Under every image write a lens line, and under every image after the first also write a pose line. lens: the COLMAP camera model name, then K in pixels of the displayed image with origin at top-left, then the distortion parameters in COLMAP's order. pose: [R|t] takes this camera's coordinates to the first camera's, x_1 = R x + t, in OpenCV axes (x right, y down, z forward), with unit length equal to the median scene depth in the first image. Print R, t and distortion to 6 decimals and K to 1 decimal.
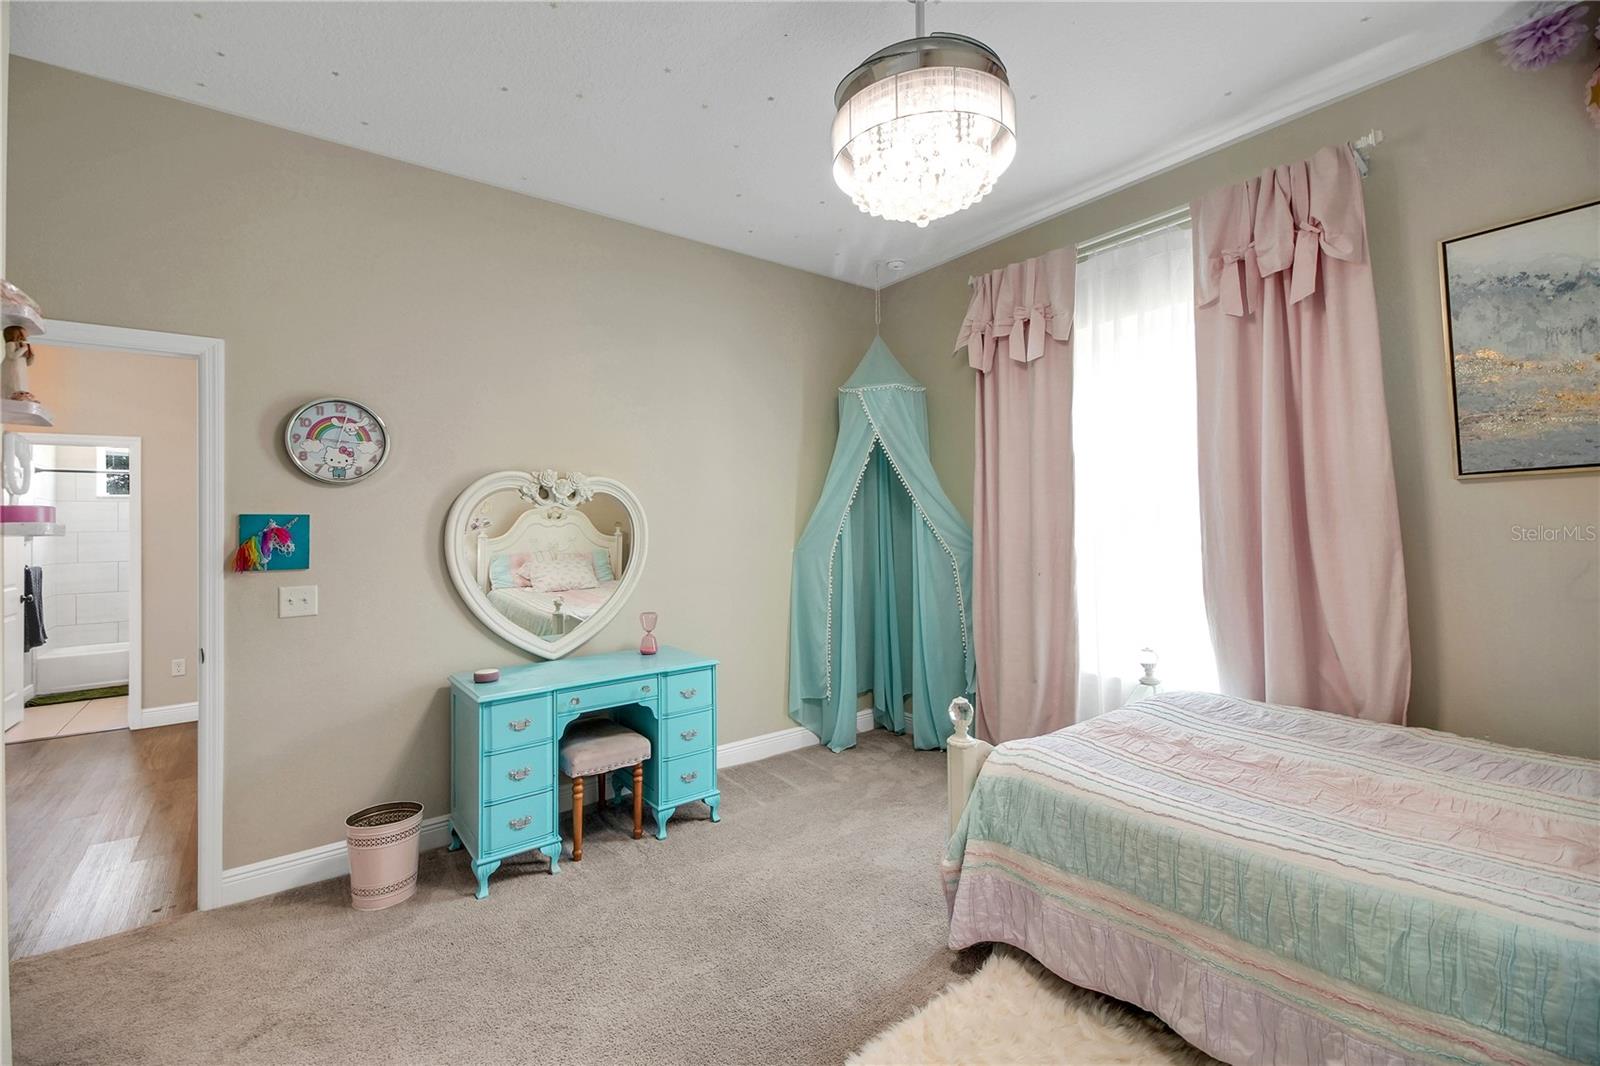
lens RADIAL K [[694.4, 0, 797.6], [0, 694.4, 511.3], [0, 0, 1]] dist [0.051352, -0.022589]
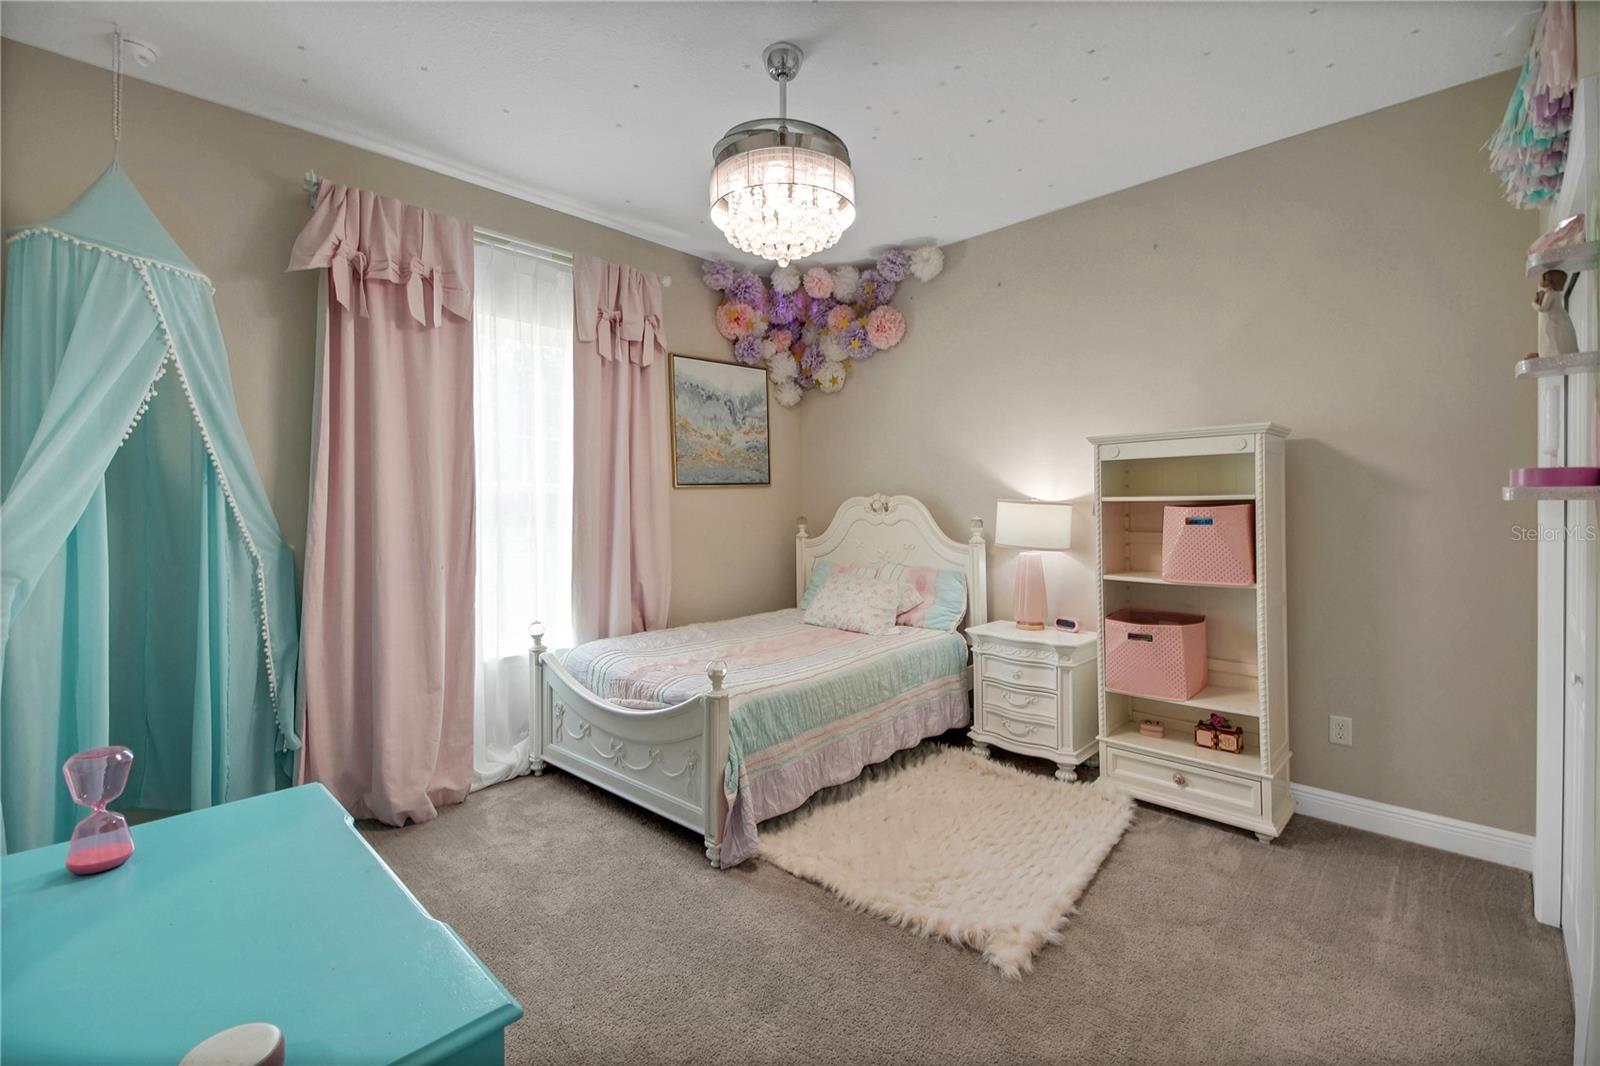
lens RADIAL K [[694.4, 0, 797.6], [0, 694.4, 511.3], [0, 0, 1]] dist [0.051352, -0.022589]
pose [[-0.151566, 0.005550, 0.988432, -0.717688], [-0.013907, 0.999873, -0.007747, 0.020733], [-0.988349, -0.014921, -0.151470, 0.790427]]
